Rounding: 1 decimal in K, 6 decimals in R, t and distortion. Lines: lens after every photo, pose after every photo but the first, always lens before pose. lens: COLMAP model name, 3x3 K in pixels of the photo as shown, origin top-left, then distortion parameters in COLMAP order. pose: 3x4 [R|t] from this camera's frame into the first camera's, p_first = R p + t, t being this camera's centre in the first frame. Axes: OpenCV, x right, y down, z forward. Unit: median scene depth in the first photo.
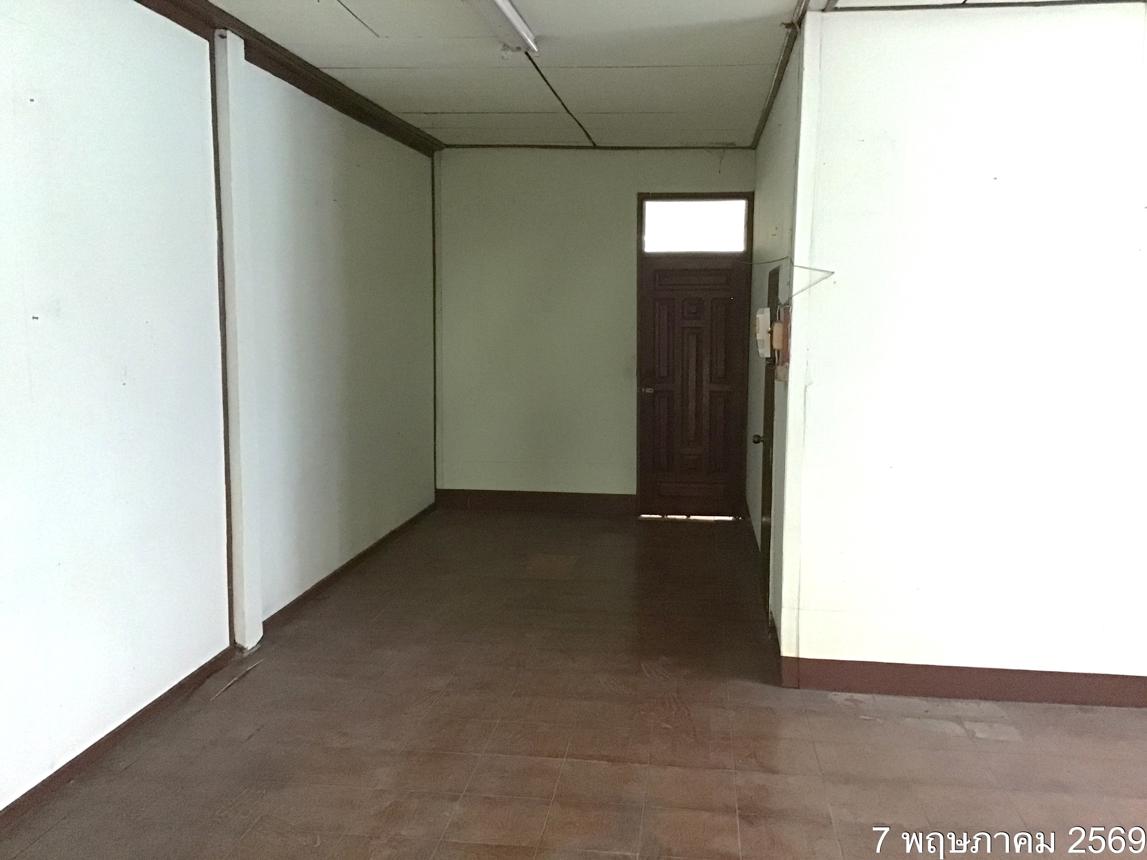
lens RADIAL K [[1032.8, 0, 573.5], [0, 1032.8, 430.0], [0, 0, 1]] dist [0.127154, -0.216594]
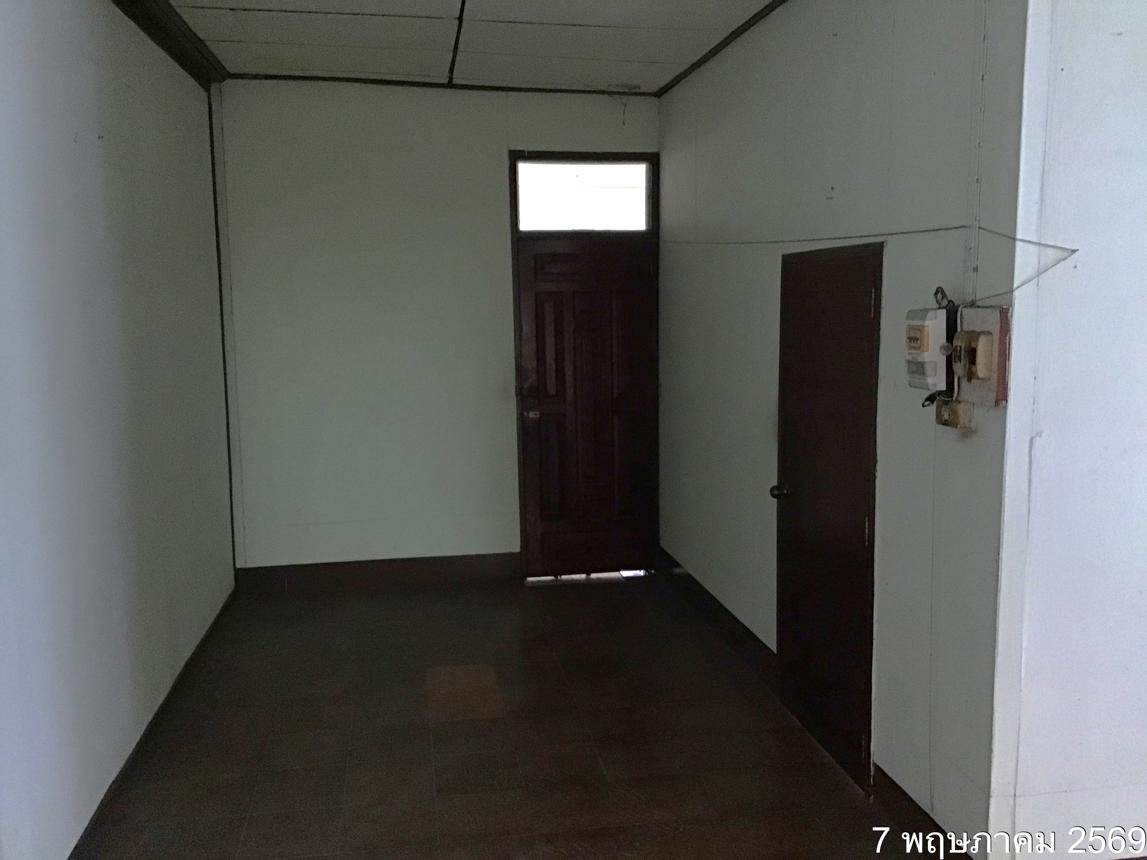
lens RADIAL K [[1032.8, 0, 573.5], [0, 1032.8, 430.0], [0, 0, 1]] dist [0.127154, -0.216594]
pose [[0.957528, -0.055690, 0.282911, -0.115331], [0.052353, 0.998441, 0.019349, -0.040767], [-0.283548, -0.003716, 0.958951, 0.273049]]
